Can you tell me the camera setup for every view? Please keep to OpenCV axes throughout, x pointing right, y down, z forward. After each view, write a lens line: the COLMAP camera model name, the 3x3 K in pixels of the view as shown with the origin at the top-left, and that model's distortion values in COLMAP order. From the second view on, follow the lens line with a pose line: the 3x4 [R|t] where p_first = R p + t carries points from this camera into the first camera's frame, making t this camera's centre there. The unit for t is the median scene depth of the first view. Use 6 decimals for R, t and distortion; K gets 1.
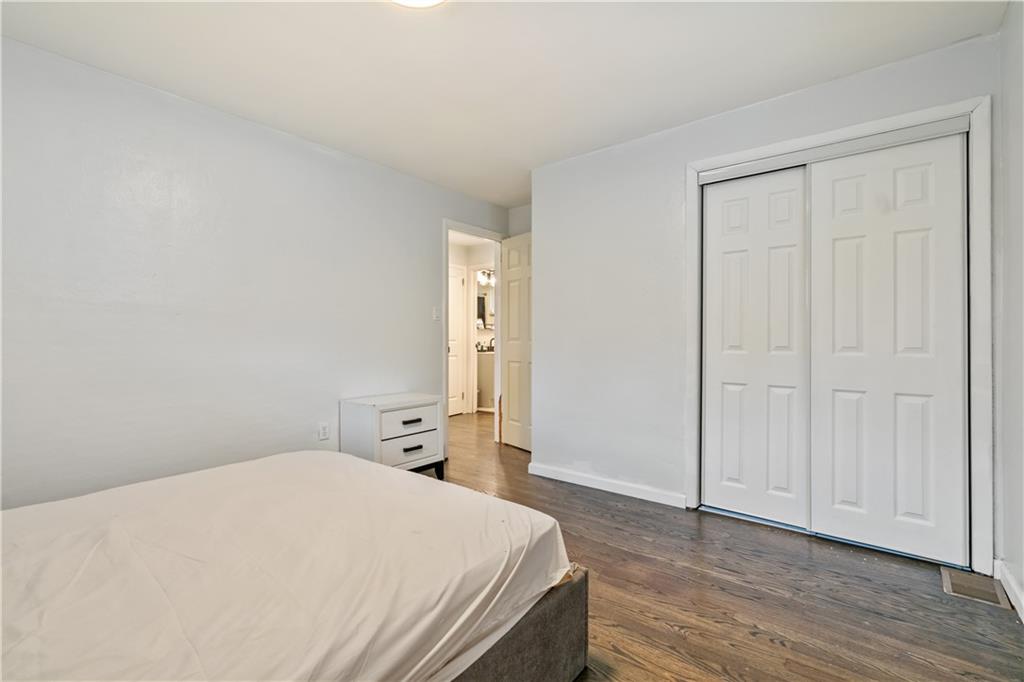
lens RADIAL K [[462.7, 0, 512.5], [0, 462.7, 338.0], [0, 0, 1]] dist [-0.000147, -0.000067]
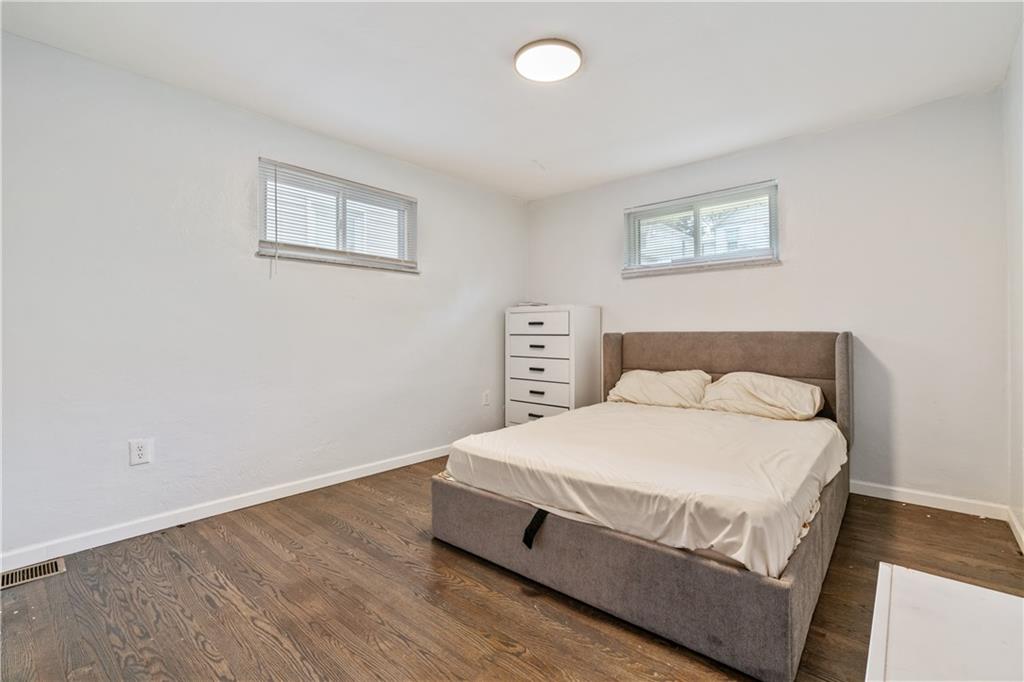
lens RADIAL K [[462.7, 0, 512.6], [0, 462.7, 336.2], [0, 0, 1]] dist [-0.000147, -0.000067]
pose [[-0.999385, 0.003845, 0.034850, -0.126715], [0.004121, 0.999961, 0.007839, 0.003624], [-0.034818, 0.007978, -0.999362, 1.896154]]
